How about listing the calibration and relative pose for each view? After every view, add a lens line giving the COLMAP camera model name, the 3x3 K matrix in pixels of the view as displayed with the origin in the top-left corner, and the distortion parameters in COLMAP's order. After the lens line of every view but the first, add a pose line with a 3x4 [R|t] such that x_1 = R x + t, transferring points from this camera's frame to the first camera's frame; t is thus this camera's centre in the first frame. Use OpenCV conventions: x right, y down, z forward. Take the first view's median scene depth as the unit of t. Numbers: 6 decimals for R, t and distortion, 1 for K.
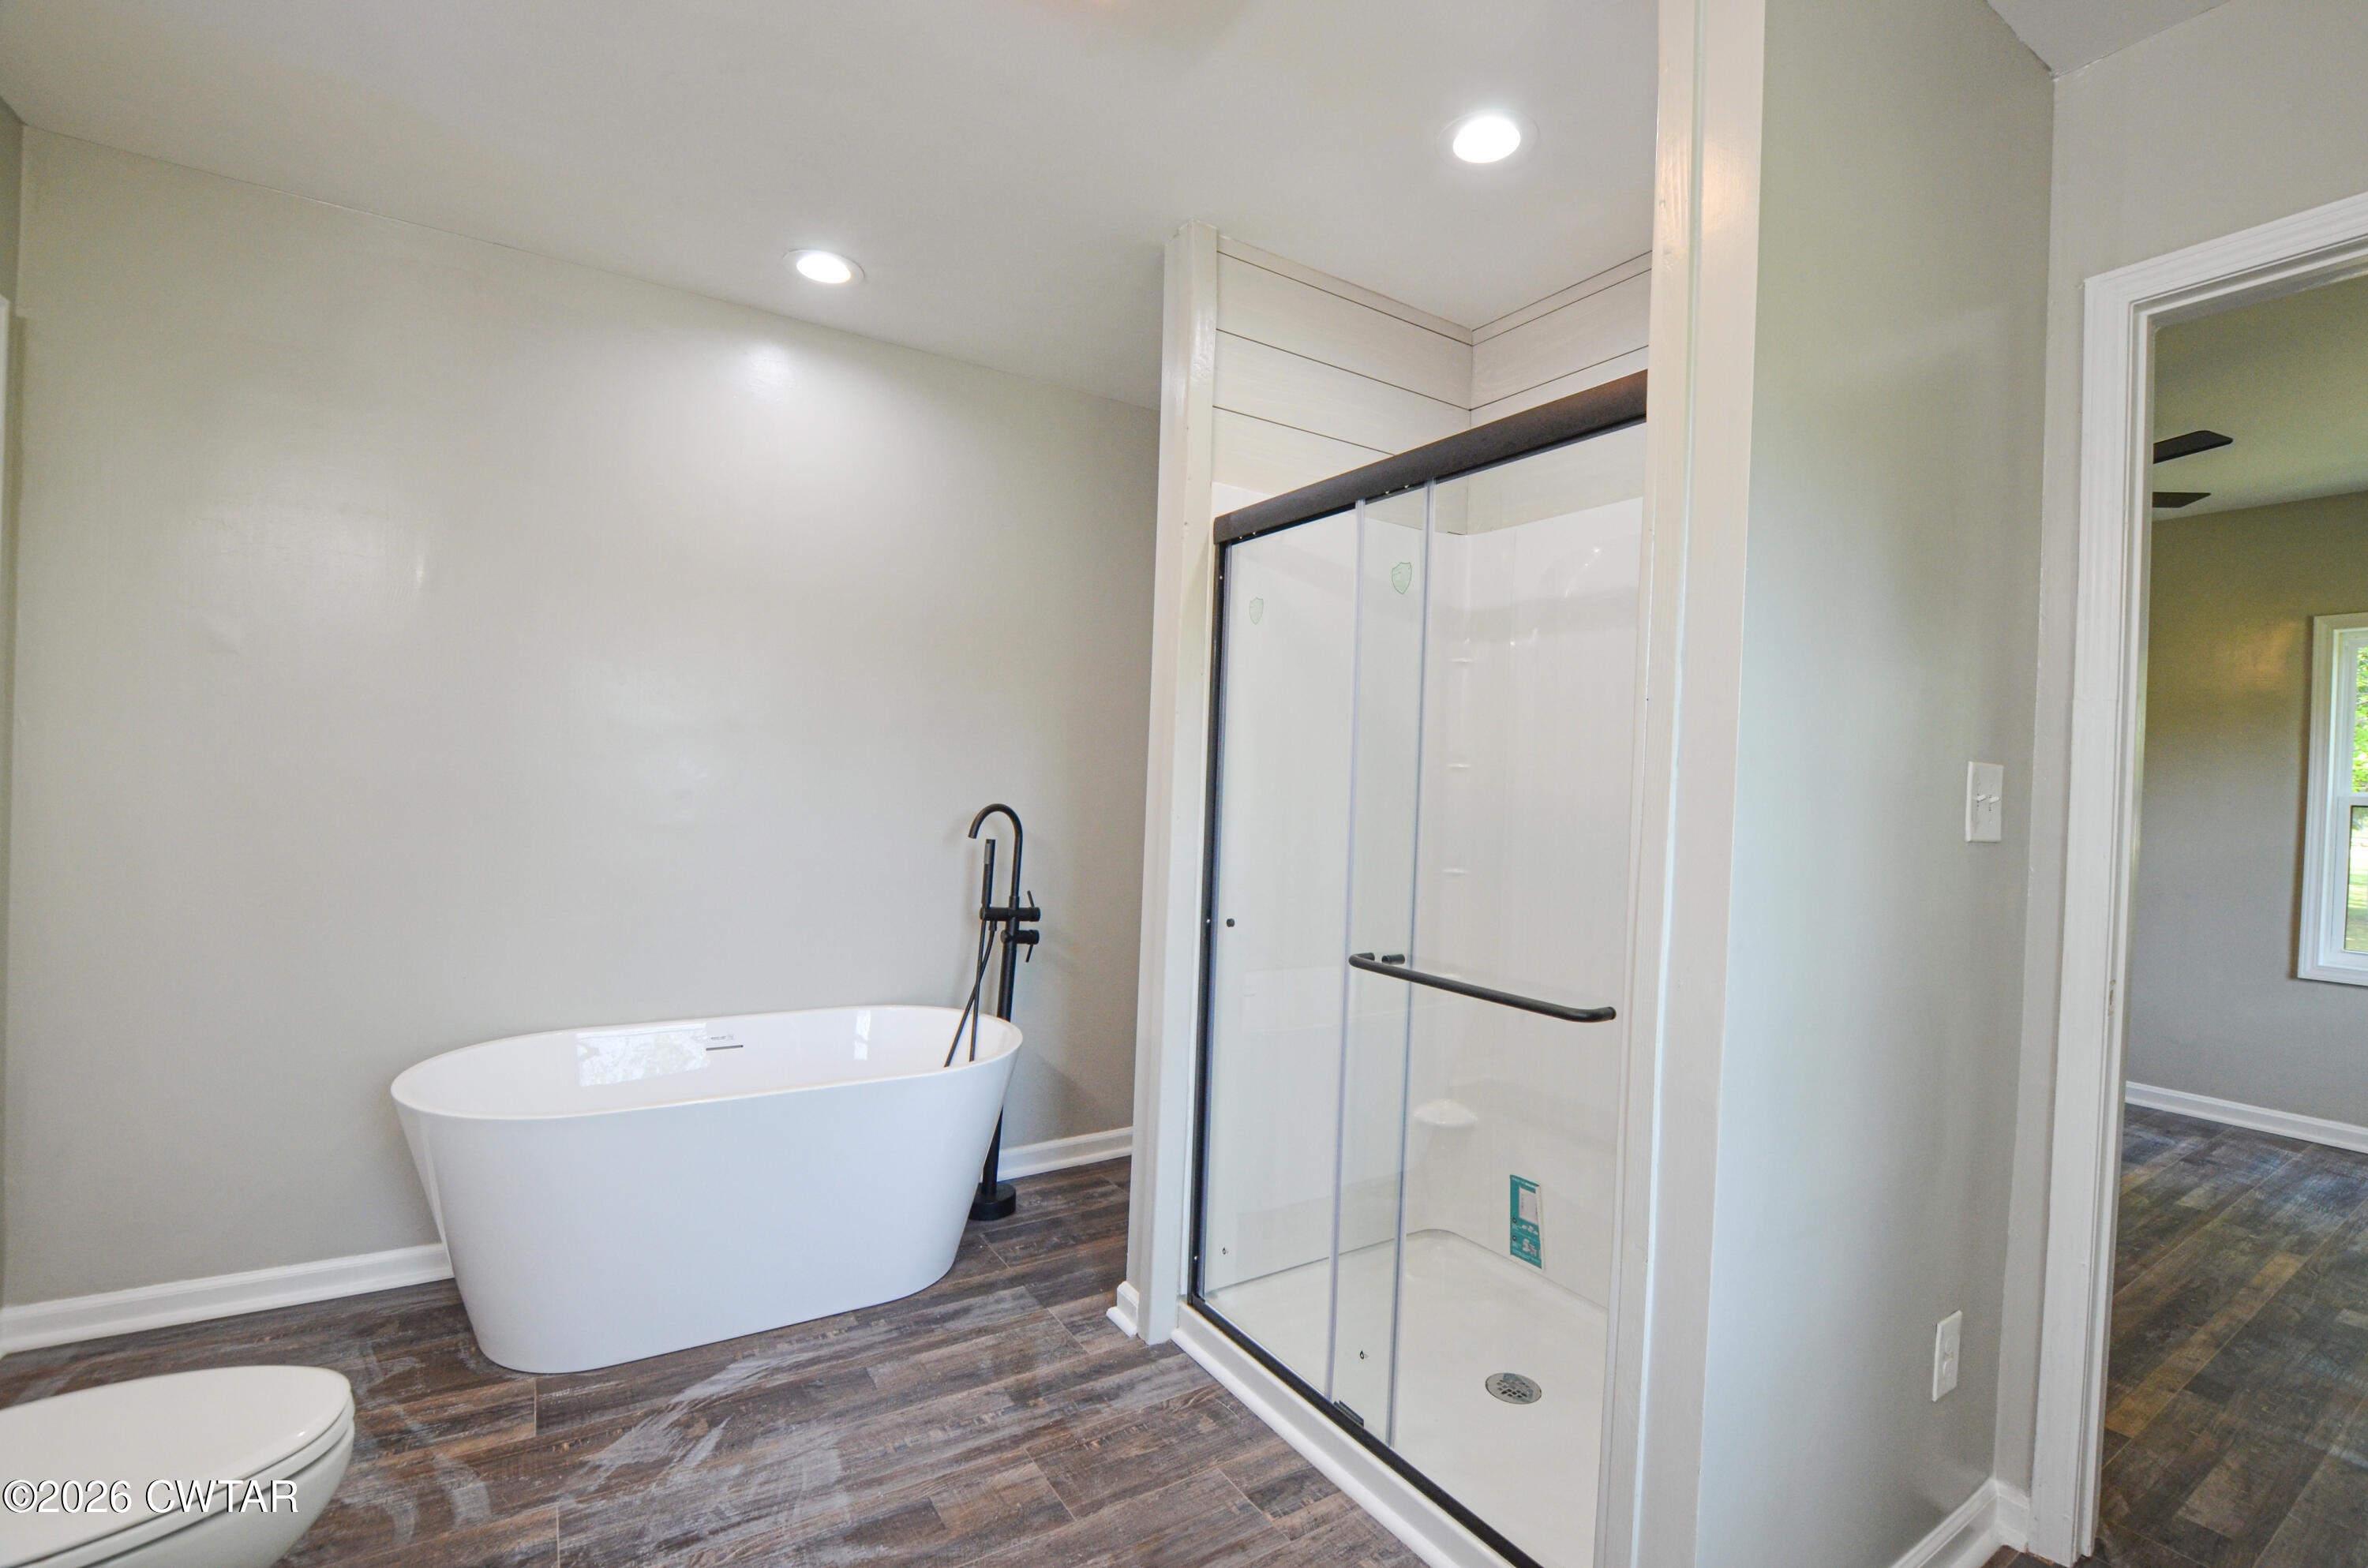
lens RADIAL K [[1102.4, 0, 1184.0], [0, 1102.4, 784.0], [0, 0, 1]] dist [-0.034022, 0.000443]
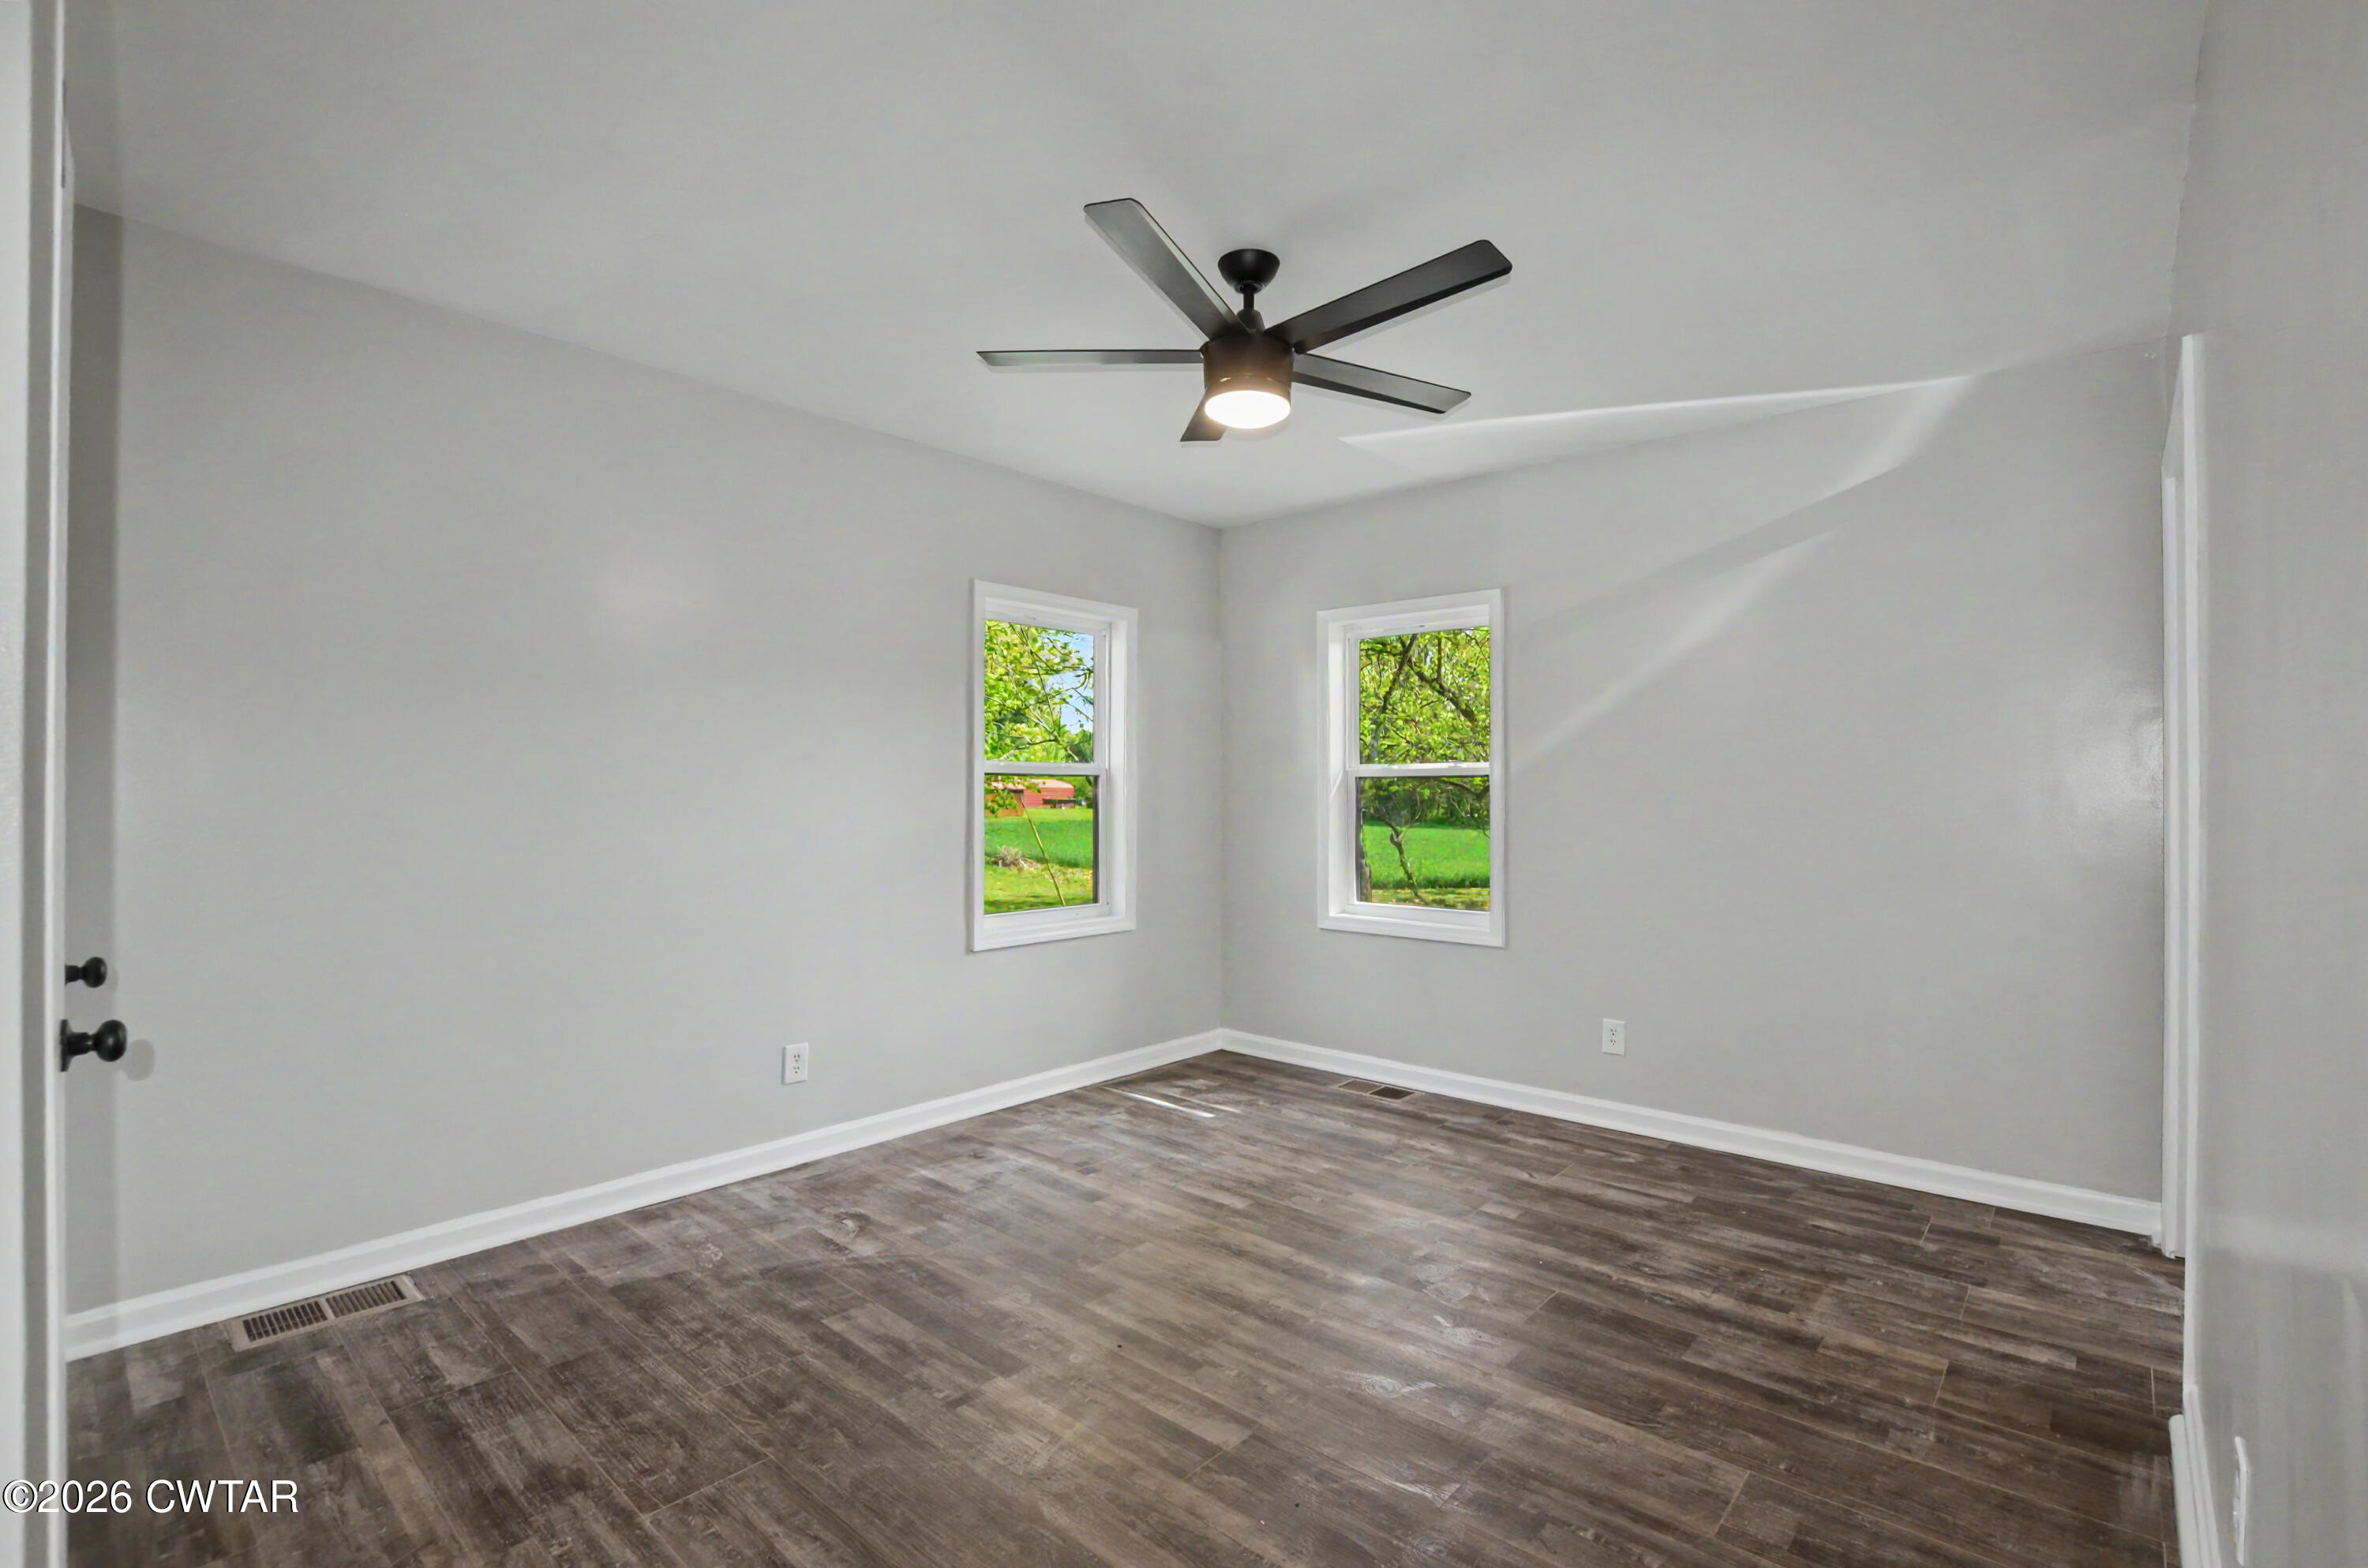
lens RADIAL K [[1102.4, 0, 1184.0], [0, 1102.4, 784.0], [0, 0, 1]] dist [-0.034022, 0.000443]
pose [[-0.262683, -0.023114, 0.964605, 0.011263], [0.004268, 0.999675, 0.025116, 0.001508], [-0.964873, 0.010715, -0.262499, 0.314080]]
